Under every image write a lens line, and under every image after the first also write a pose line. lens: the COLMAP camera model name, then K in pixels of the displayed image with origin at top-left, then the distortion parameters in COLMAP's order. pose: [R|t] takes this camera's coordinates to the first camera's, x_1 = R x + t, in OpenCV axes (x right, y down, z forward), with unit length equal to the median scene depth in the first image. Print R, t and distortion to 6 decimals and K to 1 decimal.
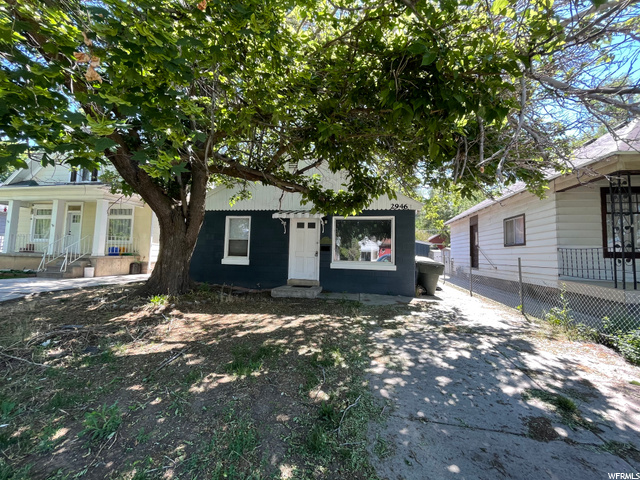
lens RADIAL K [[261.5, 0, 318.3], [0, 261.5, 237.8], [0, 0, 1]] dist [-0.003924, 0.001018]
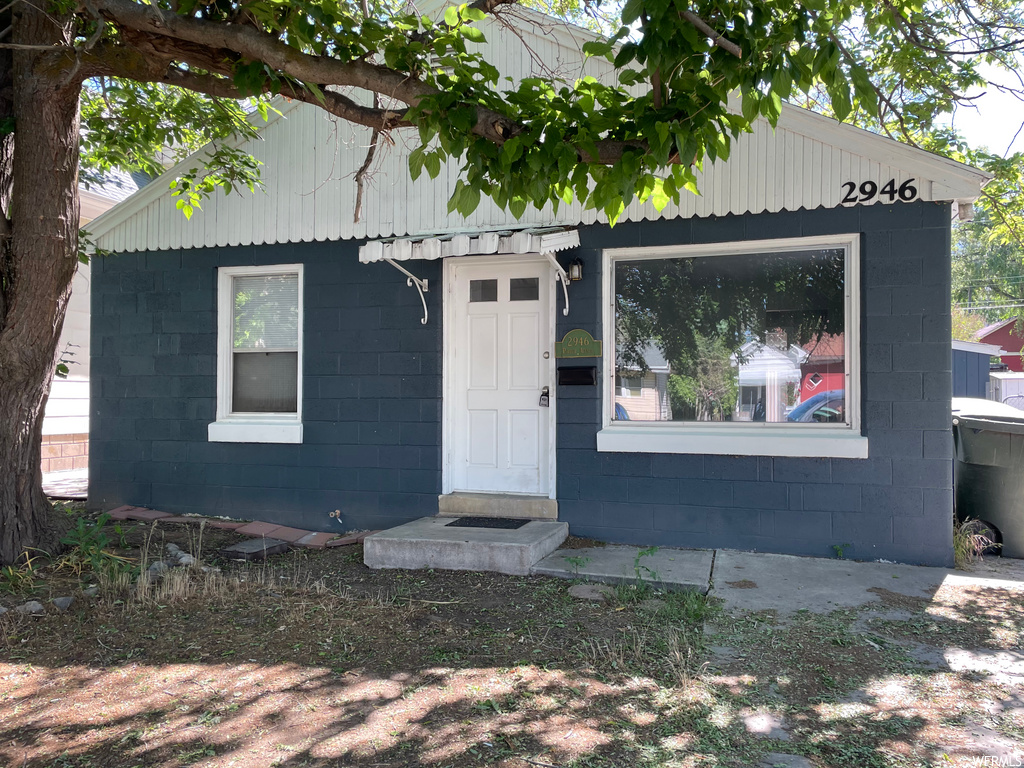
lens RADIAL K [[791.7, 0, 514.4], [0, 791.7, 386.7], [0, 0, 1]] dist [0.034676, -0.014425]
pose [[0.992668, -0.024810, -0.118296, 0.059500], [0.030492, 0.998454, 0.046467, 0.014040], [0.116961, -0.049734, 0.991891, 0.223998]]
